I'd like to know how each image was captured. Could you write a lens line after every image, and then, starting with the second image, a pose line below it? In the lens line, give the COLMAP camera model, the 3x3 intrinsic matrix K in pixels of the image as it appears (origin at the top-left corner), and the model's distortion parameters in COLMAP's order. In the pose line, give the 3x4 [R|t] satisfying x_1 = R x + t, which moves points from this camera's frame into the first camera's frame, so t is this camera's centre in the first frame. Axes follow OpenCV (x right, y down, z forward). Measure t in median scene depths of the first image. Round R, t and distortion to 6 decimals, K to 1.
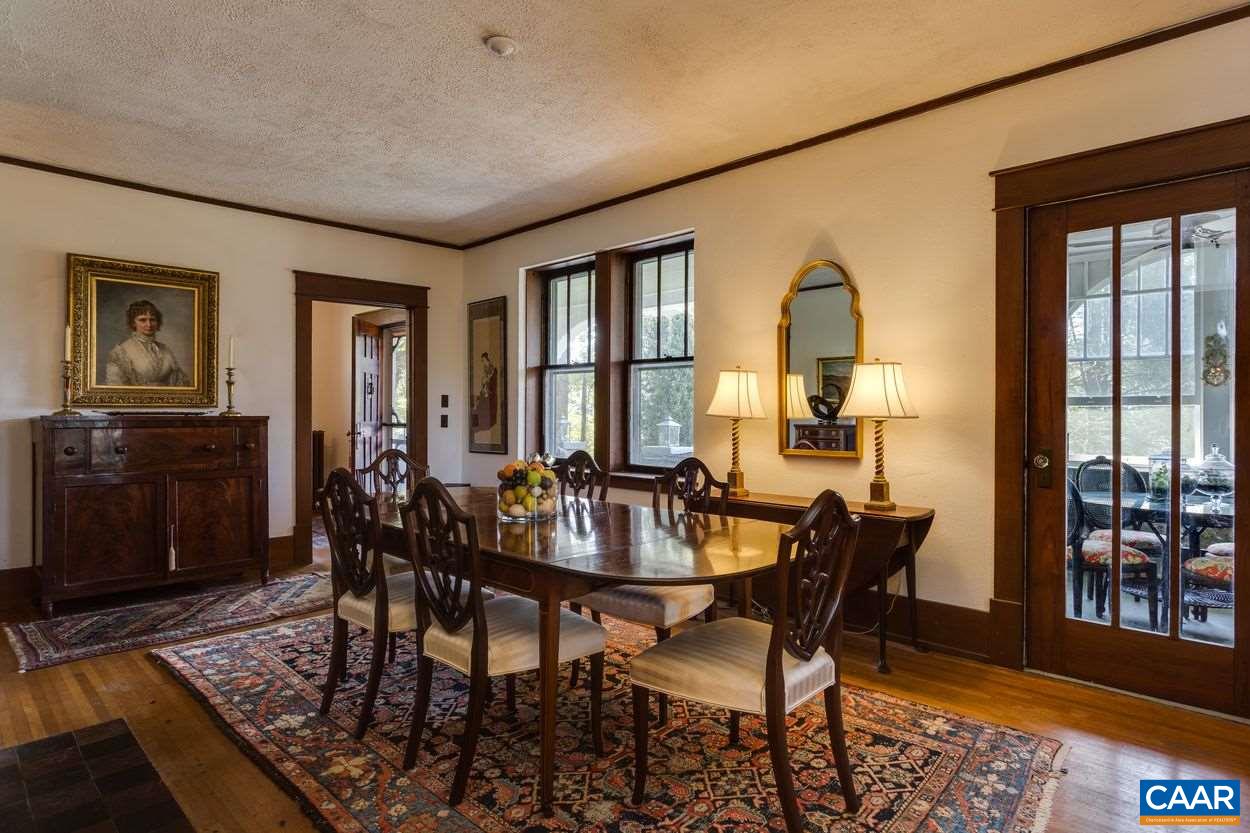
lens RADIAL K [[647.8, 0, 625.0], [0, 647.8, 416.5], [0, 0, 1]] dist [0.000402, 0.000029]
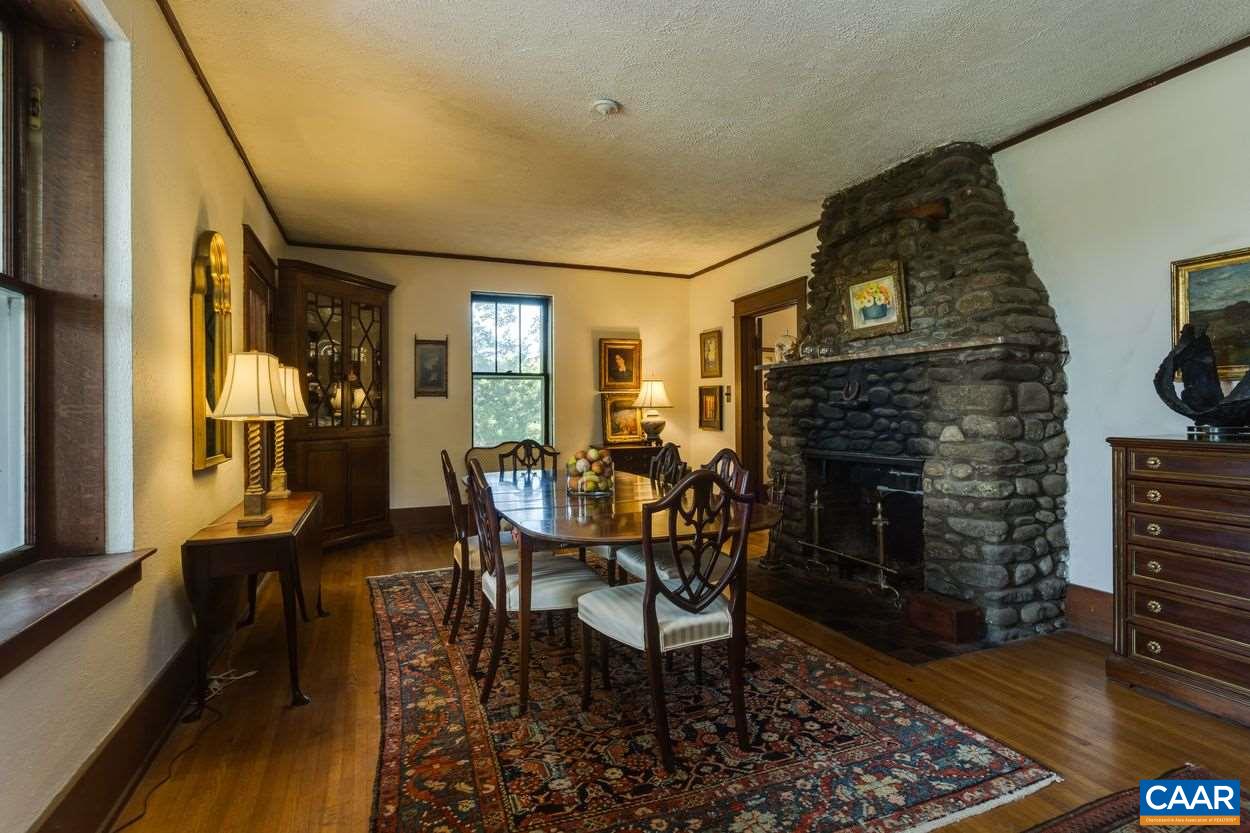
lens RADIAL K [[647.8, 0, 625.0], [0, 647.8, 416.5], [0, 0, 1]] dist [0.000402, 0.000029]
pose [[-0.913154, -0.002529, 0.407607, -0.689841], [0.001689, 0.999949, 0.009987, -0.003830], [-0.407611, 0.009808, -0.913103, 2.028811]]
